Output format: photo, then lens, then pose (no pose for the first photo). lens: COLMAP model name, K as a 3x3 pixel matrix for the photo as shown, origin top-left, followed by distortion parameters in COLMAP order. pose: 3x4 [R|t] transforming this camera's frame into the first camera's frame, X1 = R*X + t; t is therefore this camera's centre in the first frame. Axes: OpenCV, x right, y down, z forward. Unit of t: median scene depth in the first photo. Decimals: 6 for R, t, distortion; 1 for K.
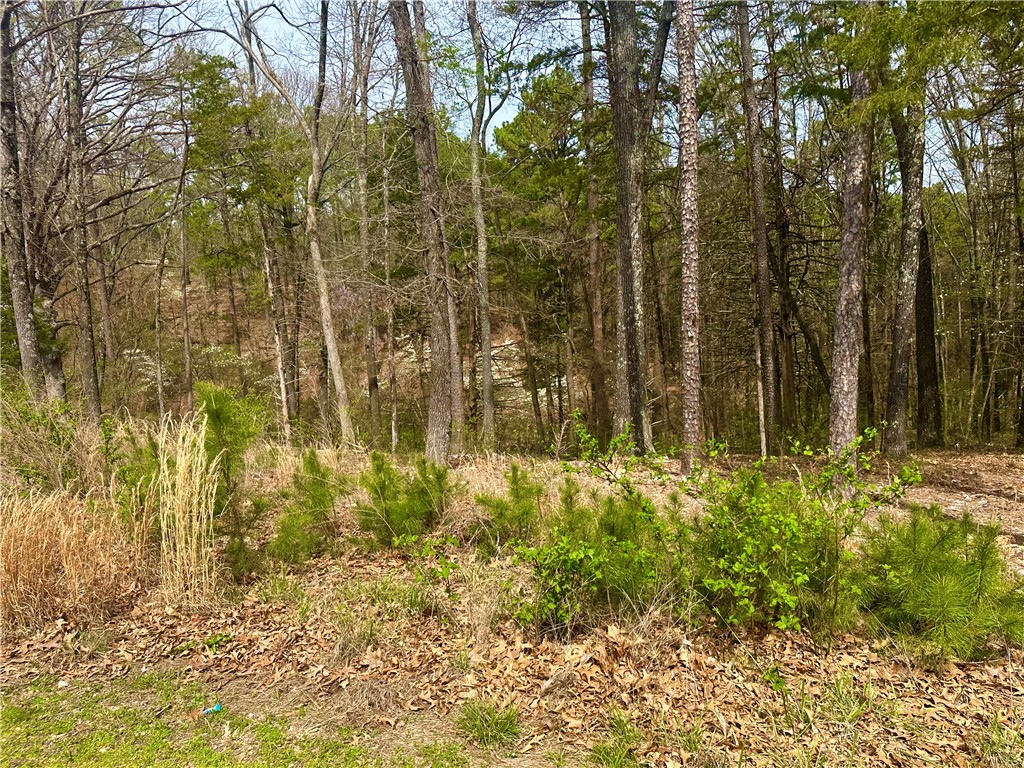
lens RADIAL K [[722.7, 0, 512.0], [0, 722.7, 384.0], [0, 0, 1]] dist [0.026290, -0.029634]
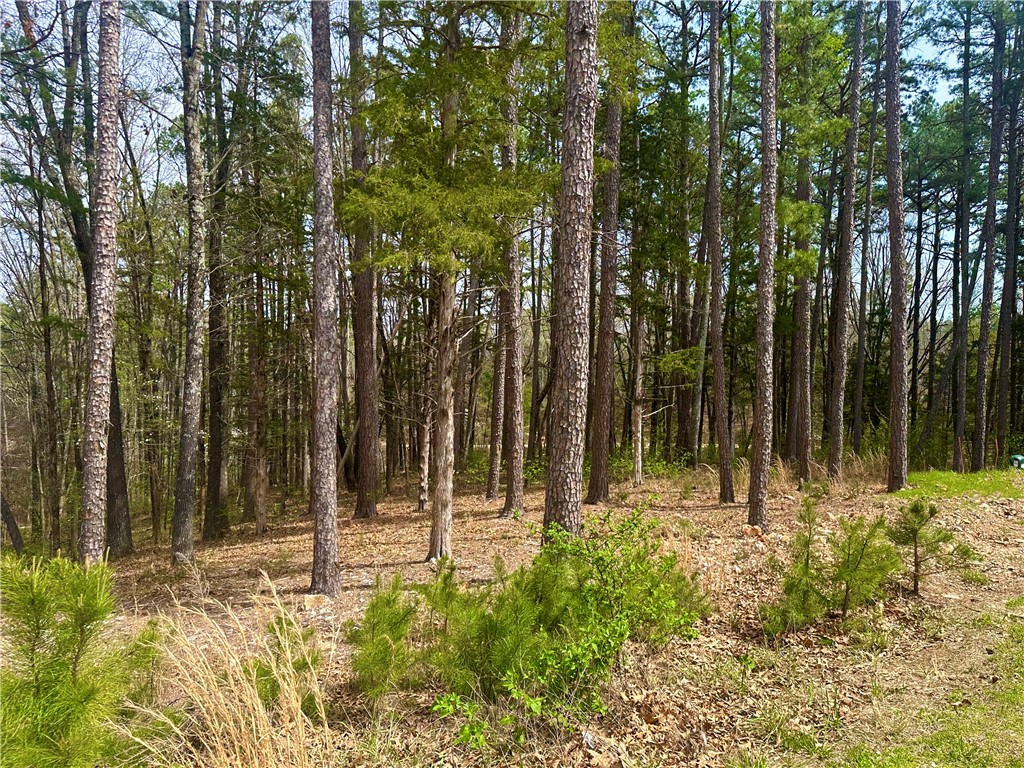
lens RADIAL K [[722.7, 0, 512.0], [0, 722.7, 384.0], [0, 0, 1]] dist [0.026290, -0.029634]
pose [[0.344066, 0.053474, 0.937421, -0.296049], [0.089073, 0.992016, -0.089281, -0.017318], [-0.934711, 0.114217, 0.336556, 0.207278]]
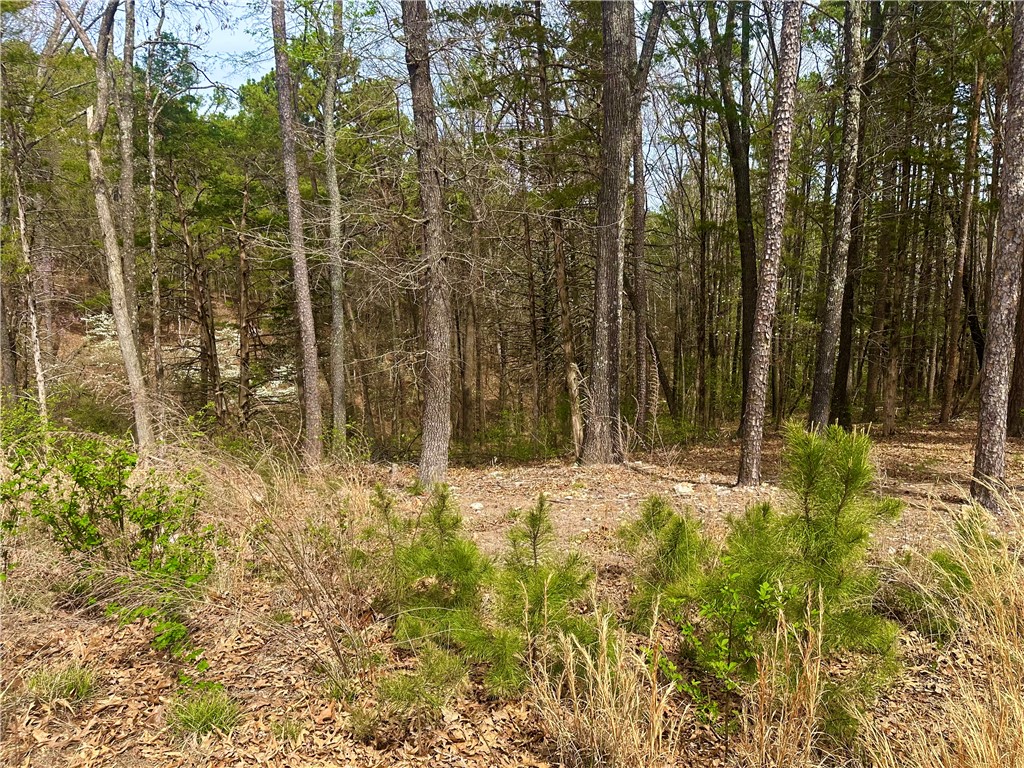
lens RADIAL K [[722.7, 0, 512.0], [0, 722.7, 384.0], [0, 0, 1]] dist [0.026290, -0.029634]
pose [[0.910272, -0.005544, 0.413974, -0.346763], [-0.000876, 0.999882, 0.015318, -0.016321], [-0.414011, -0.014306, 0.910160, 0.218468]]
